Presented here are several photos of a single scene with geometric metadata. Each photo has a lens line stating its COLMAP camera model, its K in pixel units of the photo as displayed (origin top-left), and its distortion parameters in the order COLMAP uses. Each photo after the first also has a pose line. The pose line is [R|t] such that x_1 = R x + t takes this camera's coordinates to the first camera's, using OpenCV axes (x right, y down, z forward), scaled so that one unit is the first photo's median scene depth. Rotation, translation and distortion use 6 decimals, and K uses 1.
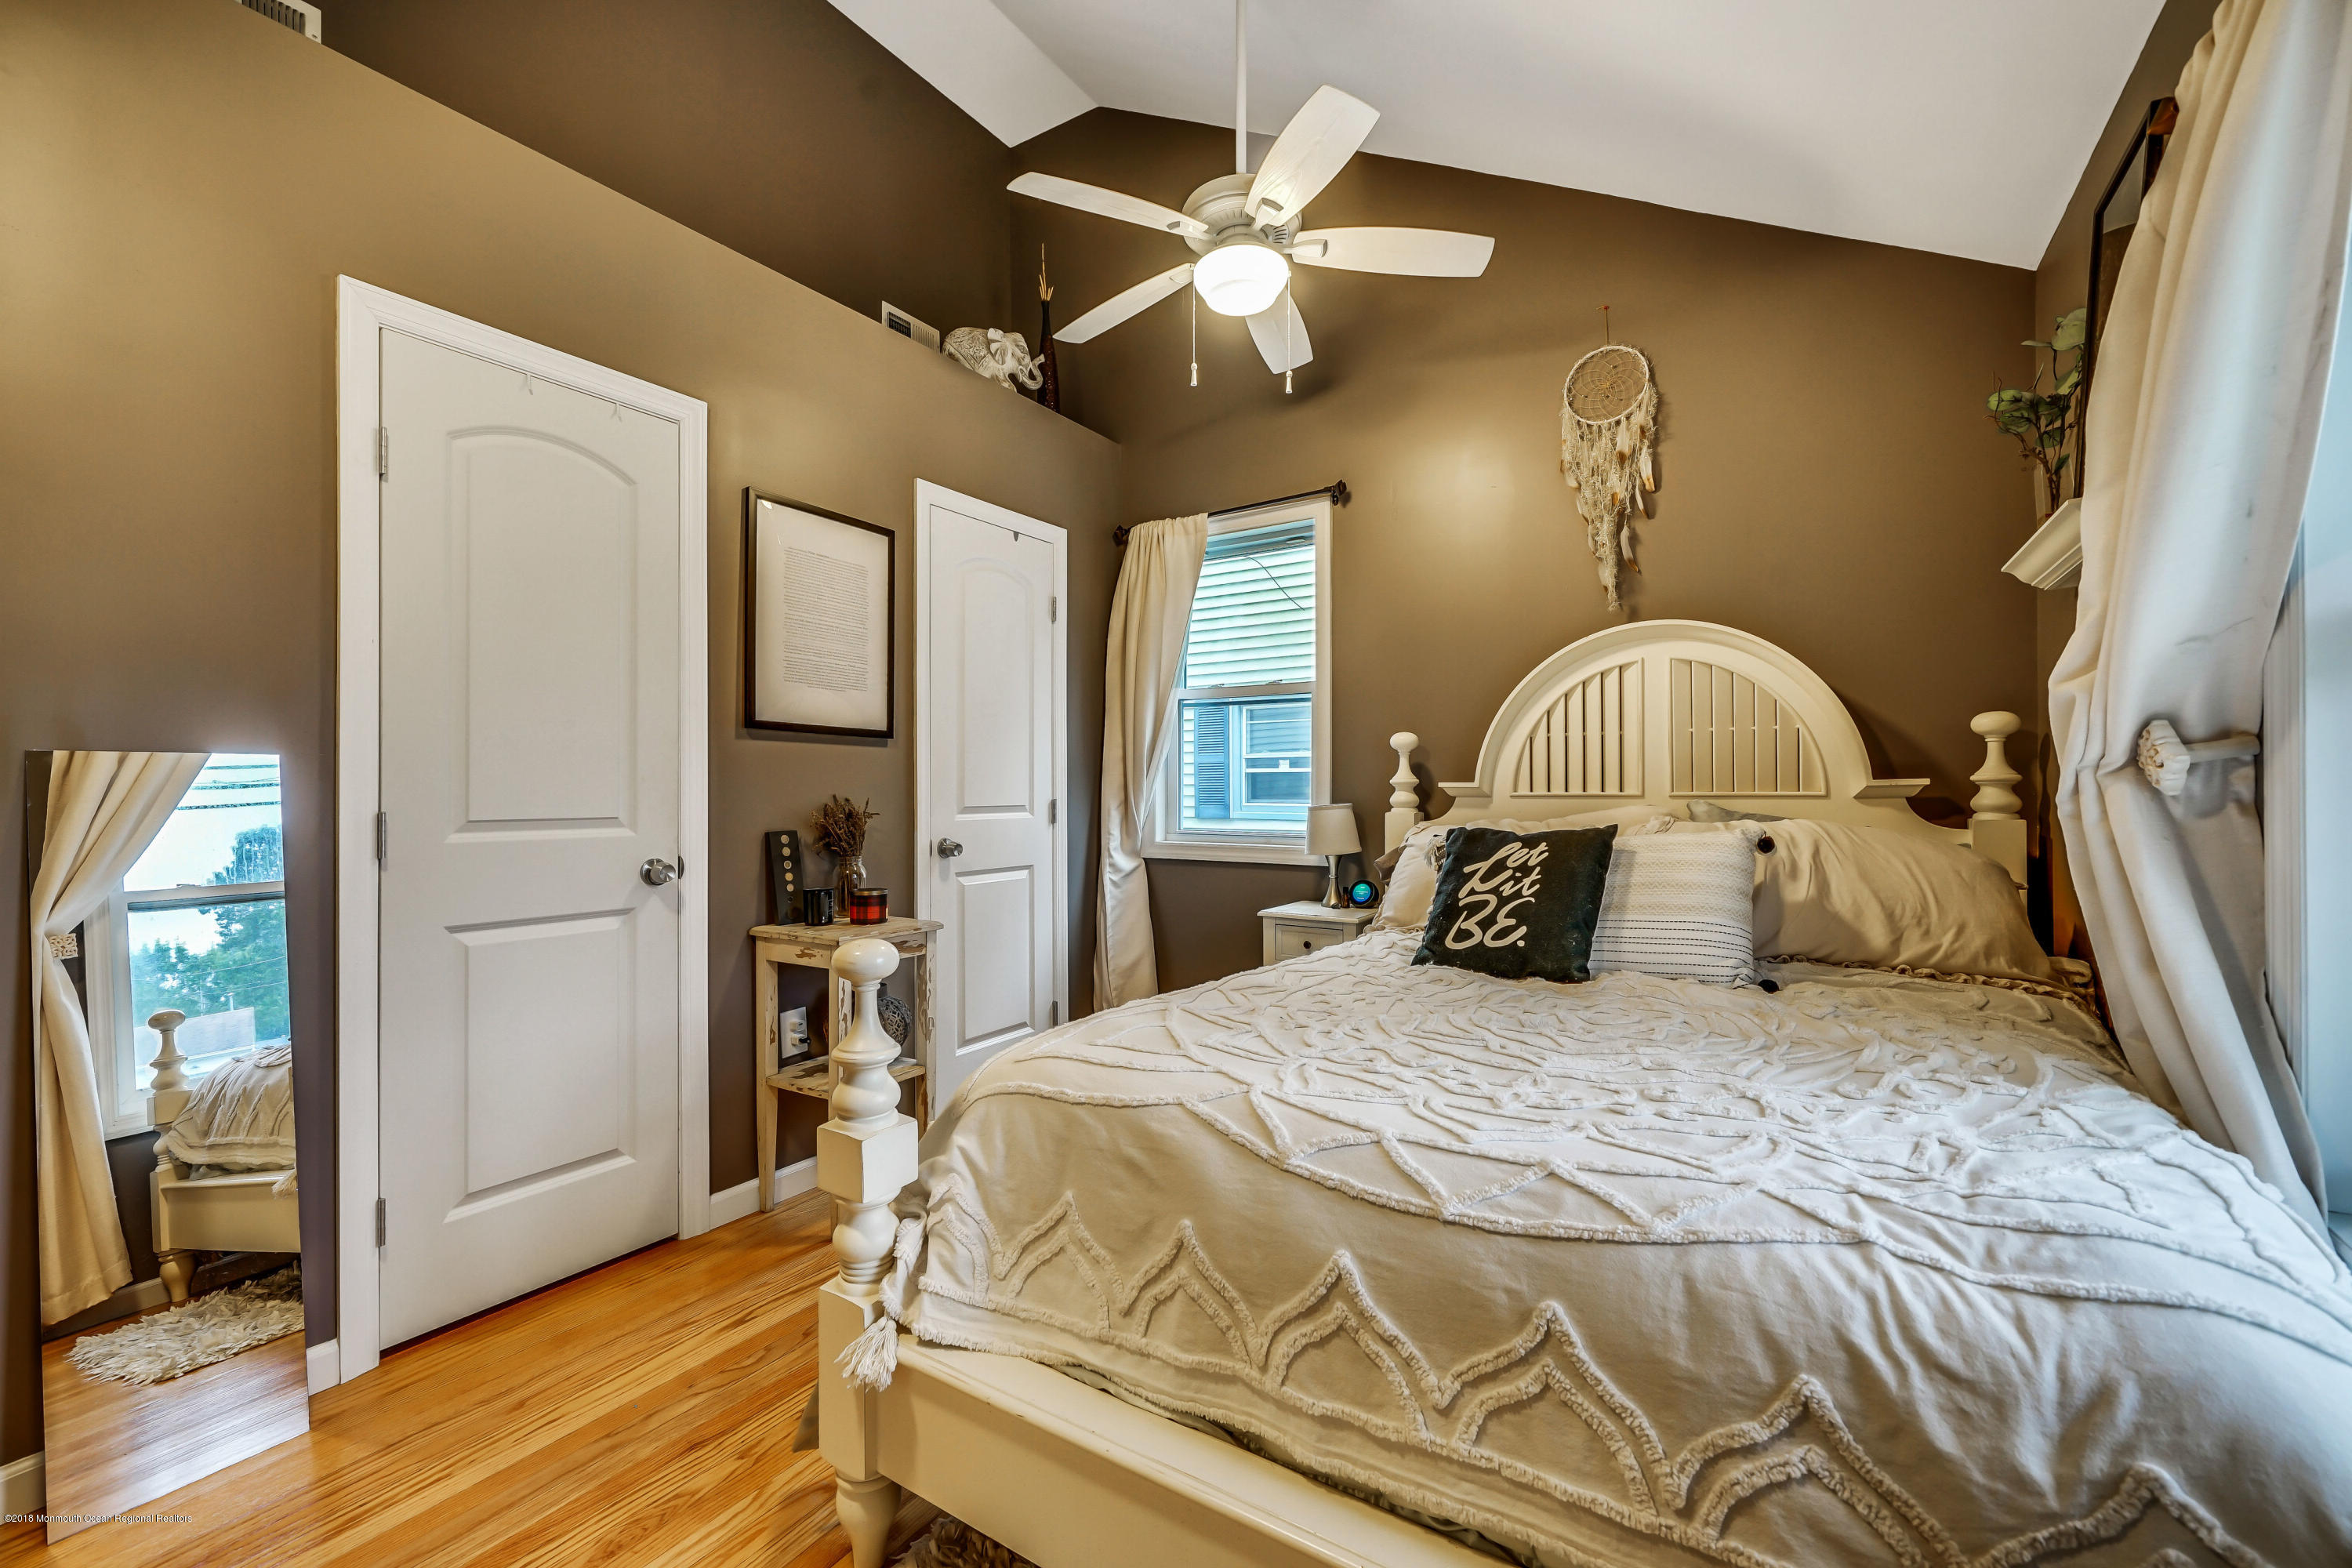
lens RADIAL K [[955.0, 0, 1168.8], [0, 955.0, 791.5], [0, 0, 1]] dist [-0.003167, -0.000165]
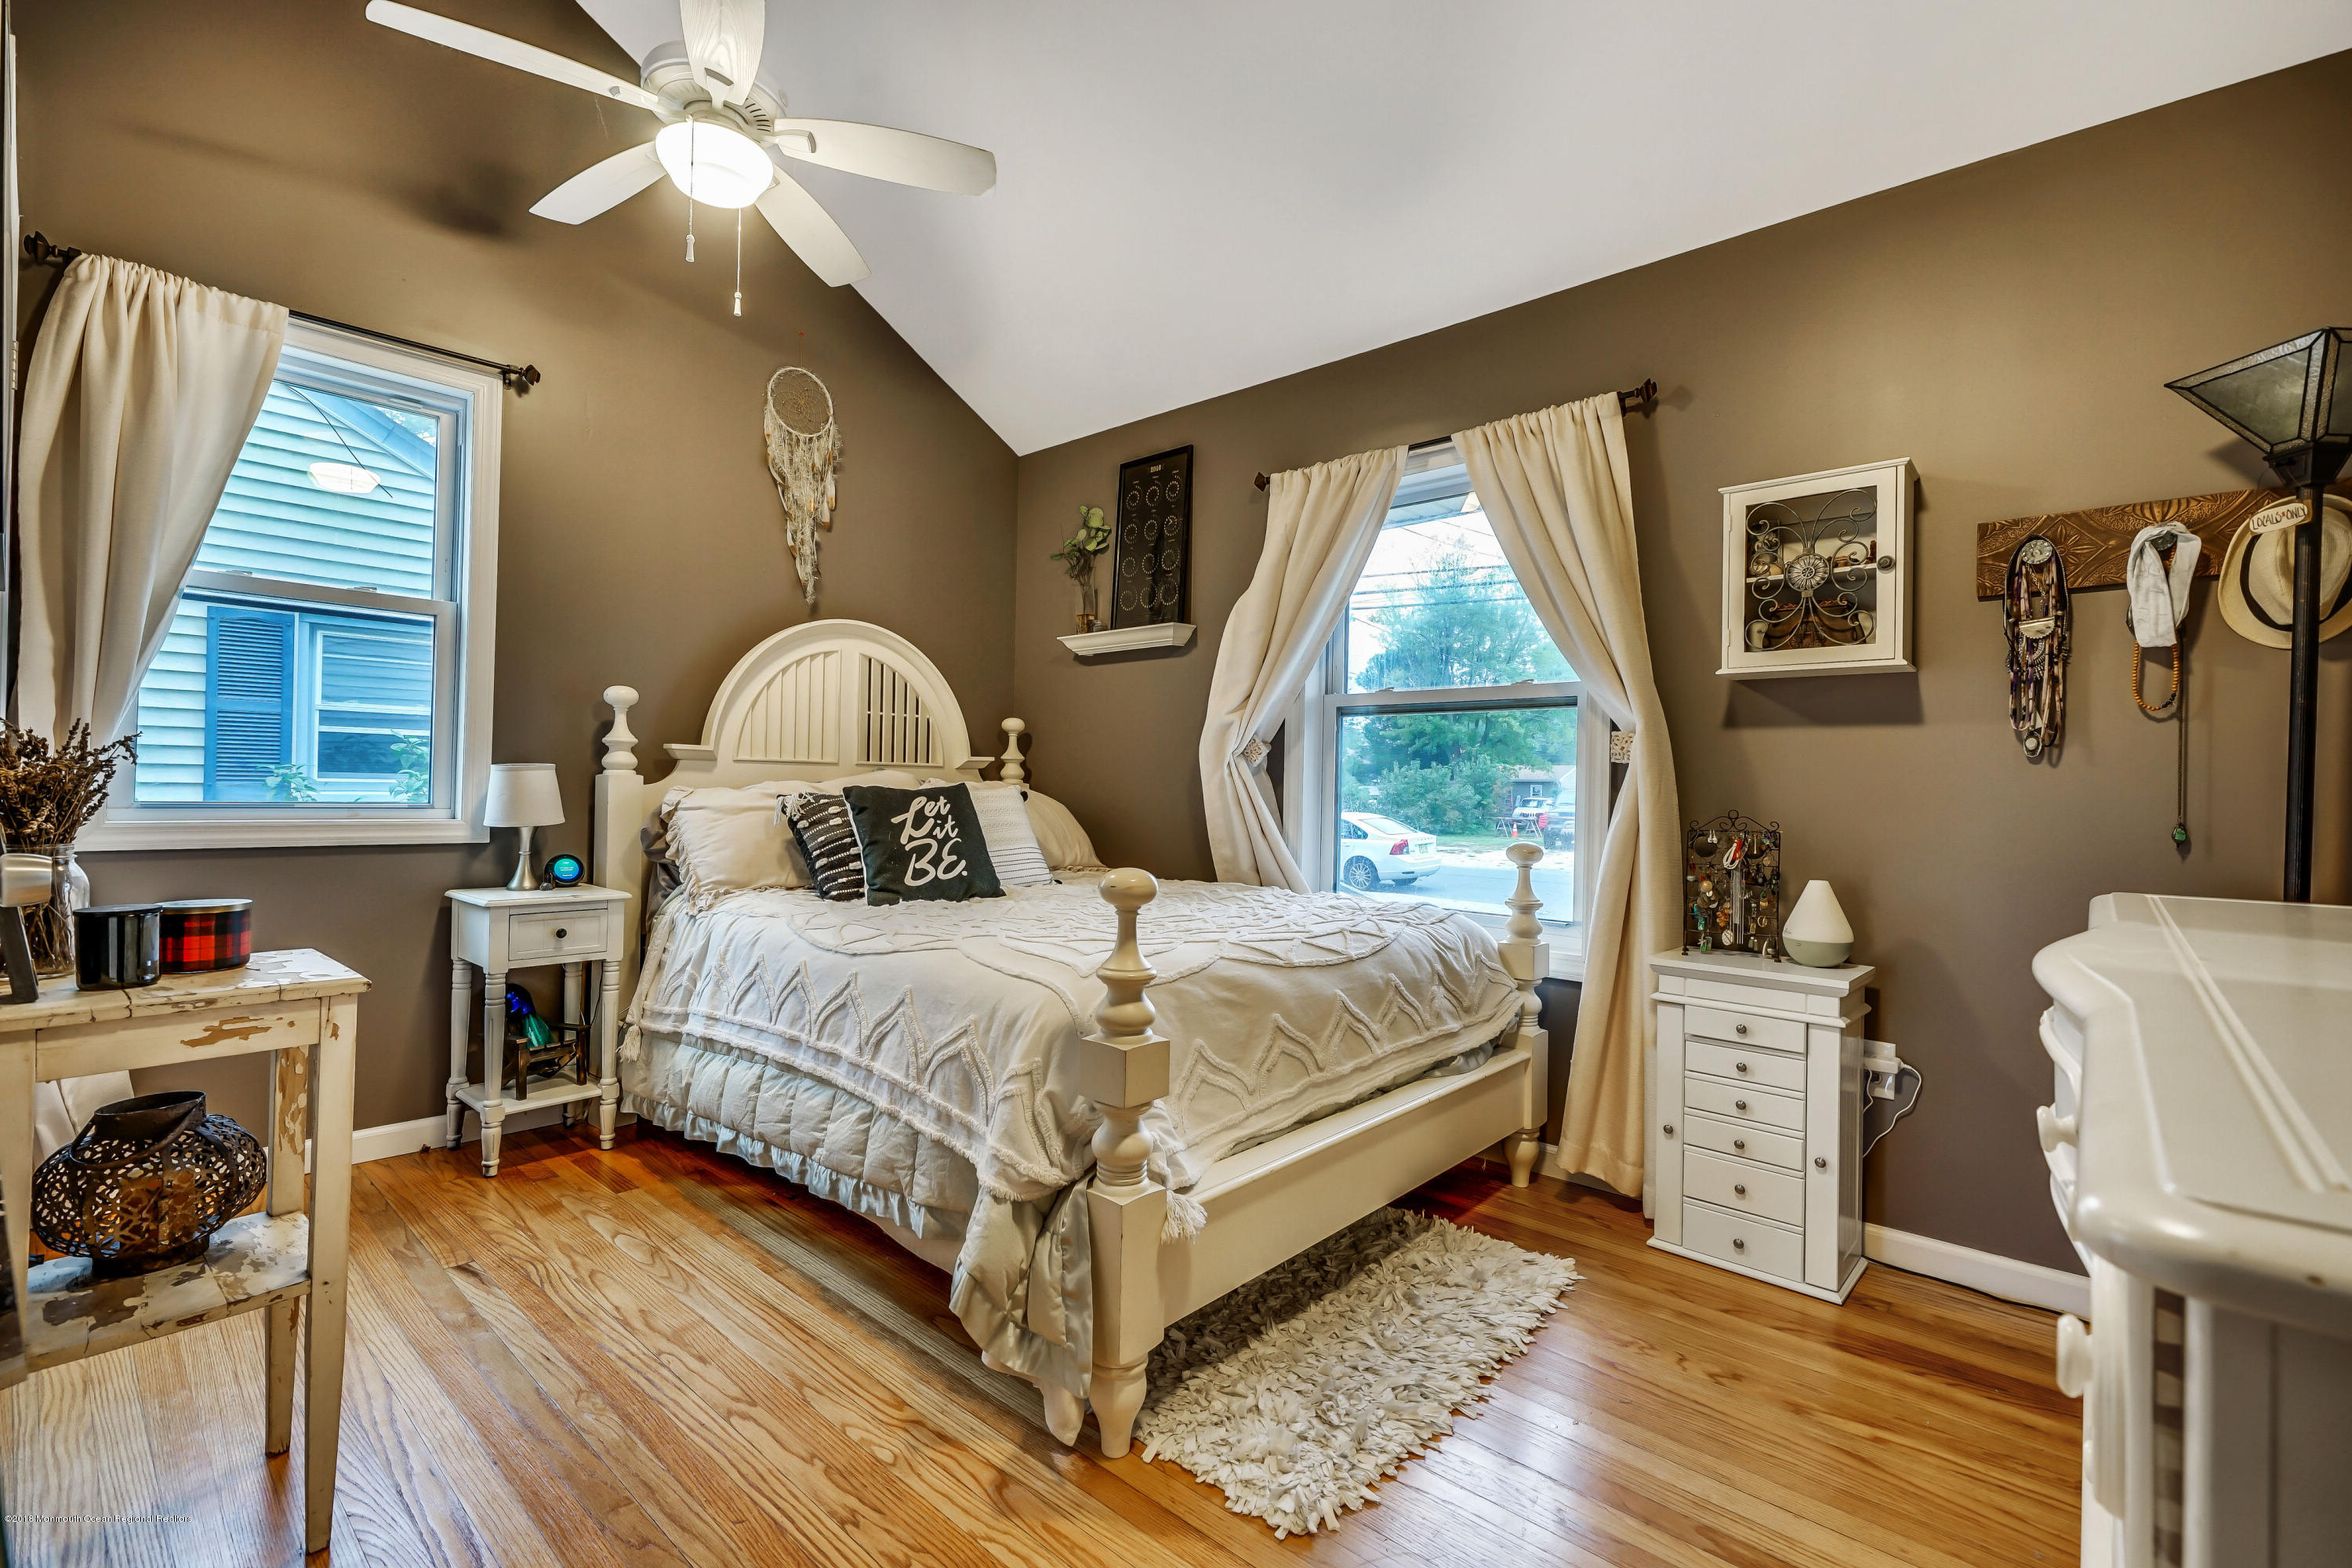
lens RADIAL K [[1038.0, 0, 1166.7], [0, 1038.0, 783.2], [0, 0, 1]] dist [0.002066, -0.001112]
pose [[0.152931, 0.010473, 0.988181, -0.837800], [-0.017345, 0.999818, -0.007912, 0.037219], [-0.988085, -0.015930, 0.153085, 0.441025]]
